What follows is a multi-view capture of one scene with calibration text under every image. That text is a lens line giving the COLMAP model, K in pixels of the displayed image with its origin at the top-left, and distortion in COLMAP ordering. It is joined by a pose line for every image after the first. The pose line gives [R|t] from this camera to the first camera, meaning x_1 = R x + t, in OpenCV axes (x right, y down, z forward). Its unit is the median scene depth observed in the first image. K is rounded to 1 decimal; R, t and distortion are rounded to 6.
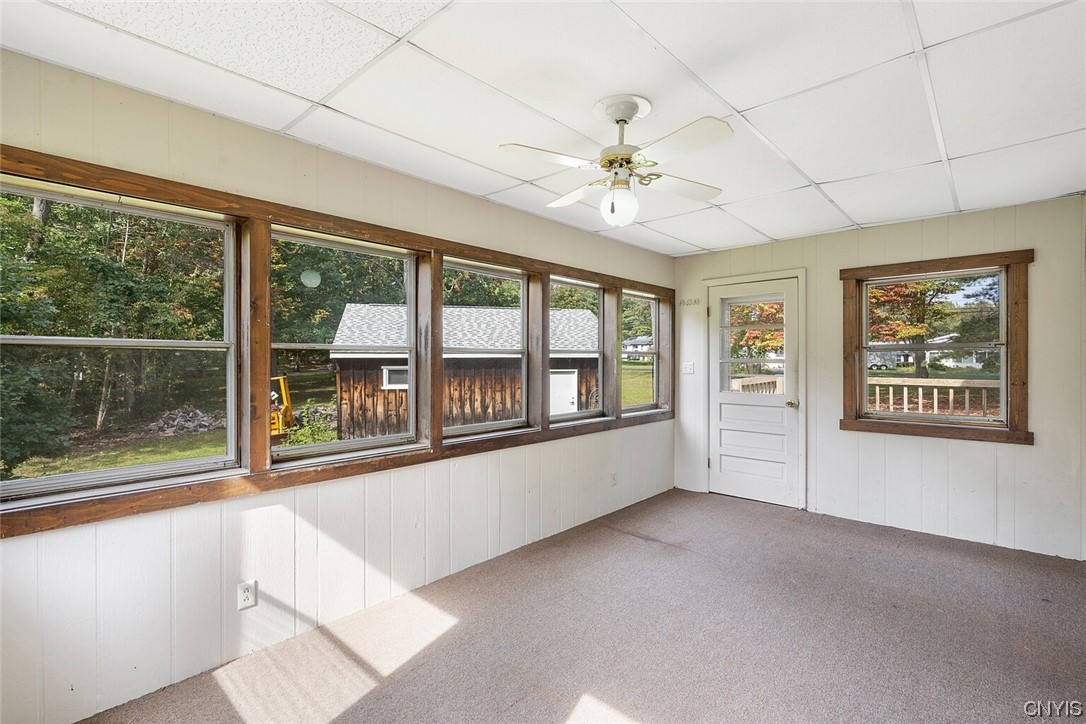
lens RADIAL K [[507.5, 0, 543.2], [0, 507.5, 353.1], [0, 0, 1]] dist [-0.000909, 0.000136]
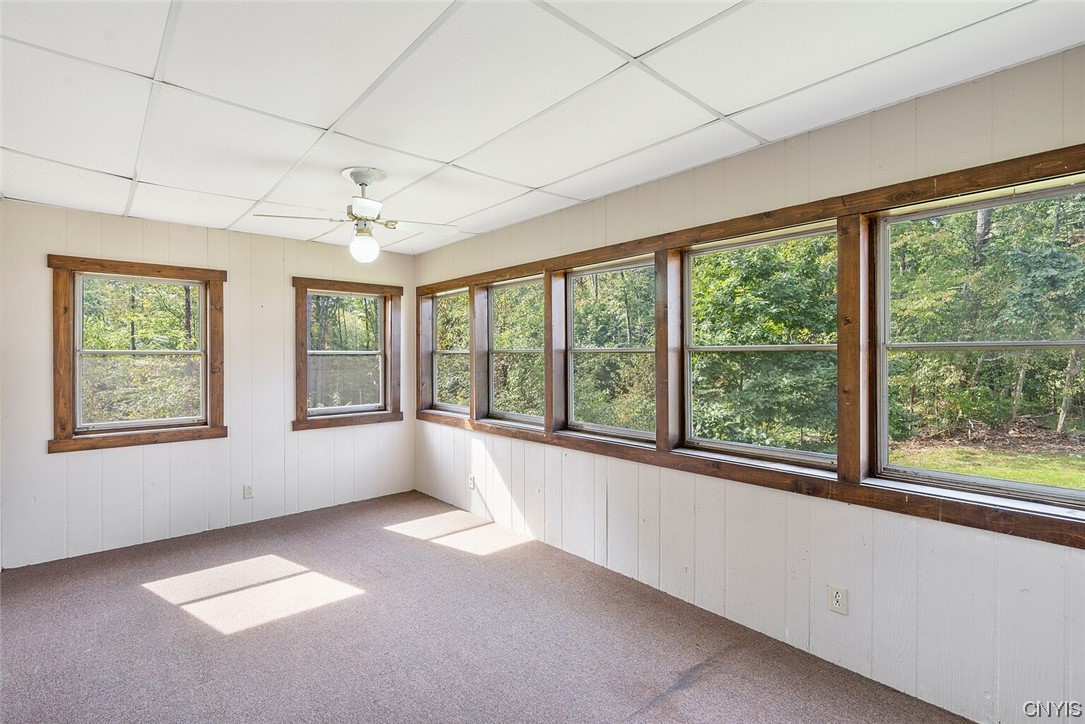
lens RADIAL K [[502.7, 0, 542.0], [0, 502.7, 355.8], [0, 0, 1]] dist [-0.008064, 0.005754]
pose [[-0.103090, -0.000118, -0.994672, 0.806545], [0.011662, 0.999931, -0.001327, 0.003705], [0.994604, -0.011737, -0.103082, 0.923969]]
